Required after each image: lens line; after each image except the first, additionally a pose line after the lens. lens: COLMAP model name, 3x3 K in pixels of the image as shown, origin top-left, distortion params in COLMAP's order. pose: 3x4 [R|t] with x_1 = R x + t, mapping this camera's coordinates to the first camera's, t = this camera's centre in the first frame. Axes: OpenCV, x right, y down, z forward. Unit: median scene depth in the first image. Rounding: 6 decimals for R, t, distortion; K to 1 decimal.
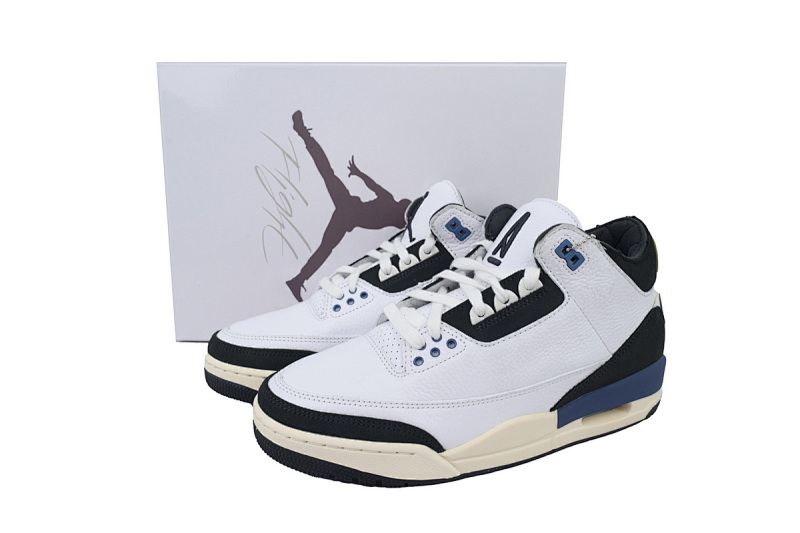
lens RADIAL K [[614.4, 0, 400.0], [0, 614.4, 266.5], [0, 0, 1]] dist [0.001113, 0.000607]
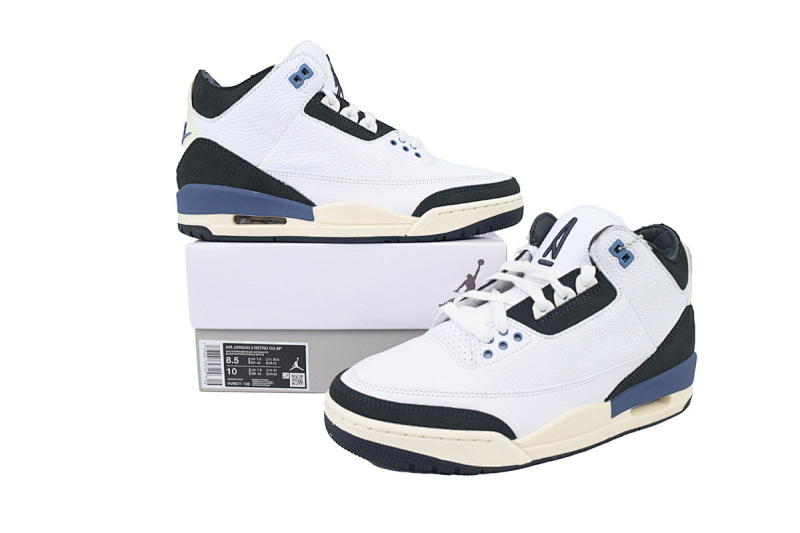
lens RADIAL K [[614.4, 0, 400.0], [0, 614.4, 266.5], [0, 0, 1]] dist [0.001113, 0.000607]
pose [[0.996970, -0.007692, 0.077409, -0.197826], [0.012581, 0.997943, -0.062865, 0.067104], [-0.076766, 0.063649, 0.995016, -0.049039]]
